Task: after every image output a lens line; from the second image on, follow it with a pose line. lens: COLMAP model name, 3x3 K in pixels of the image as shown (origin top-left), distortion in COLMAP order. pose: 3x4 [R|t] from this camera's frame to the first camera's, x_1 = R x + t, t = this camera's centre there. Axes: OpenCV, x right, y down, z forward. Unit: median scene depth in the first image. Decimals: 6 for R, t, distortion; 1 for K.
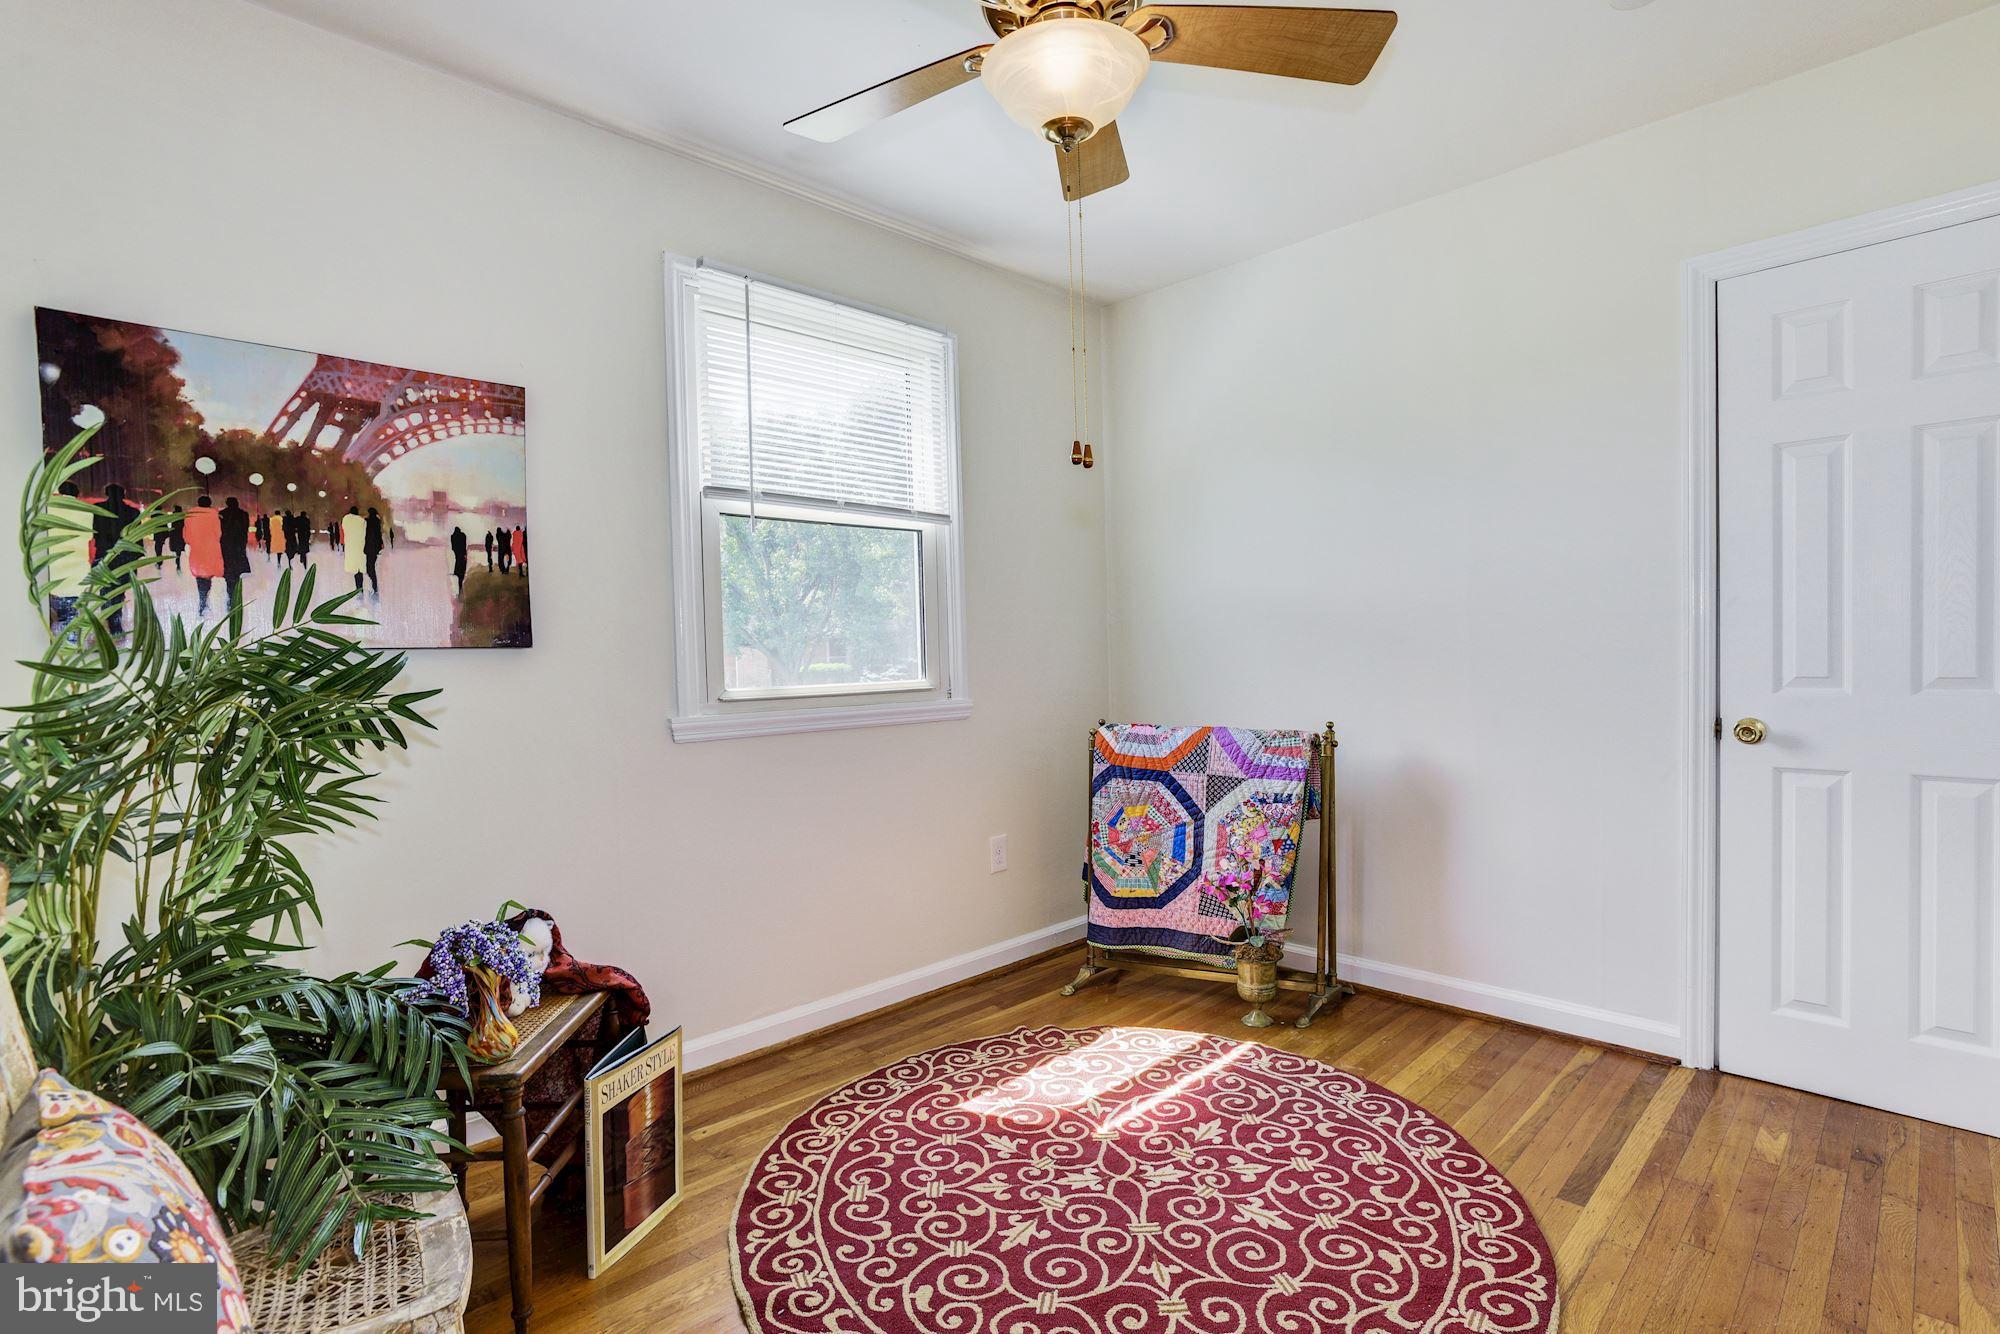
lens RADIAL K [[958.1, 0, 1006.0], [0, 958.1, 669.1], [0, 0, 1]] dist [-0.064971, 0.032850]
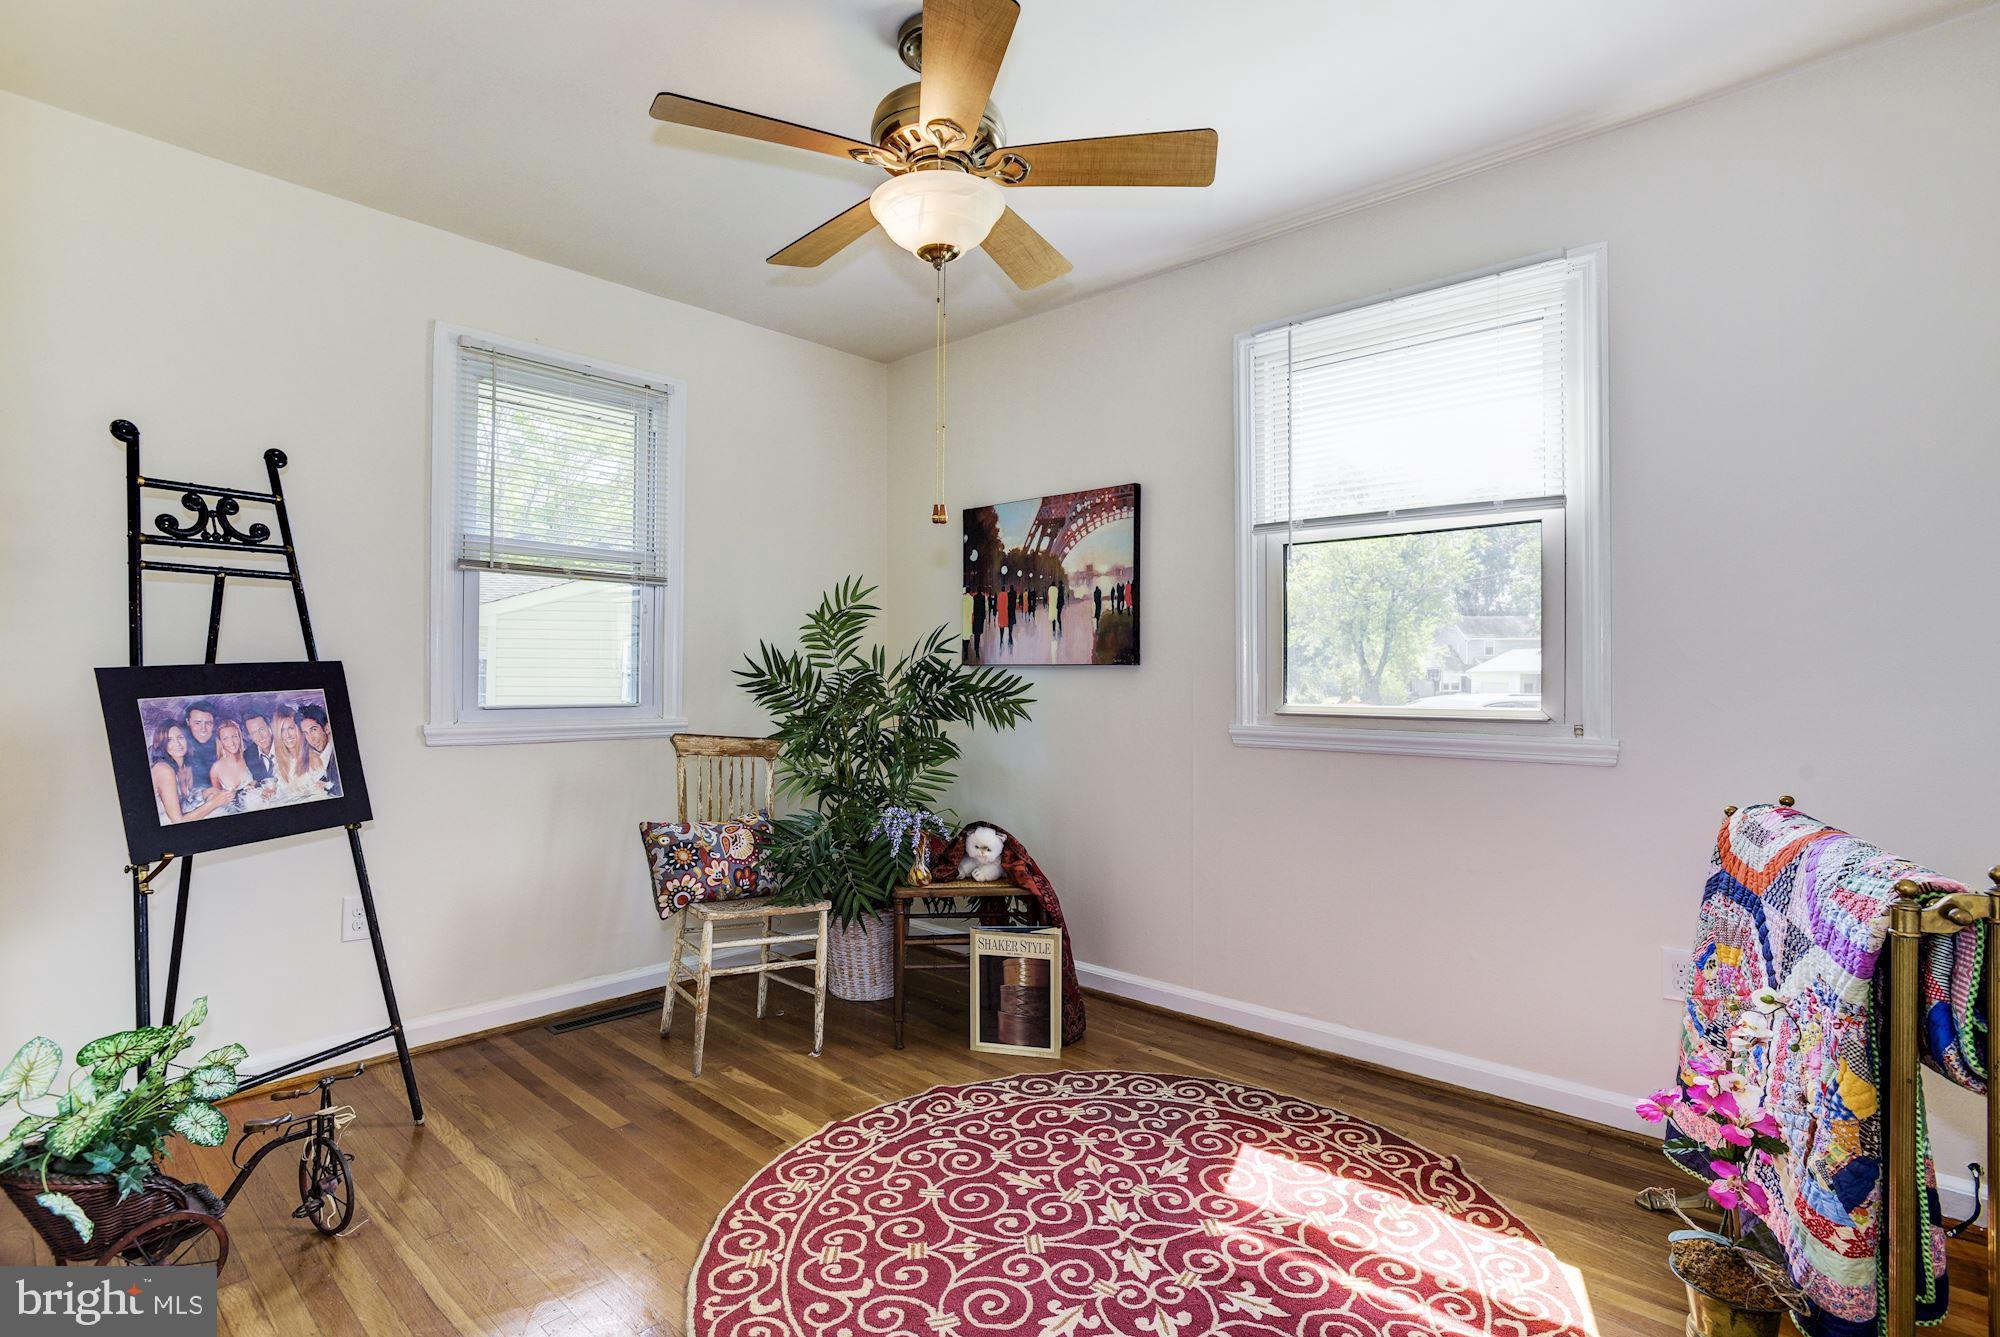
lens RADIAL K [[958.1, 0, 1006.0], [0, 958.1, 670.6], [0, 0, 1]] dist [-0.064971, 0.032850]
pose [[0.055826, 0.017252, -0.998291, 1.028917], [-0.021505, 0.999640, 0.016073, -0.036701], [0.998209, 0.020571, 0.056177, 0.803788]]
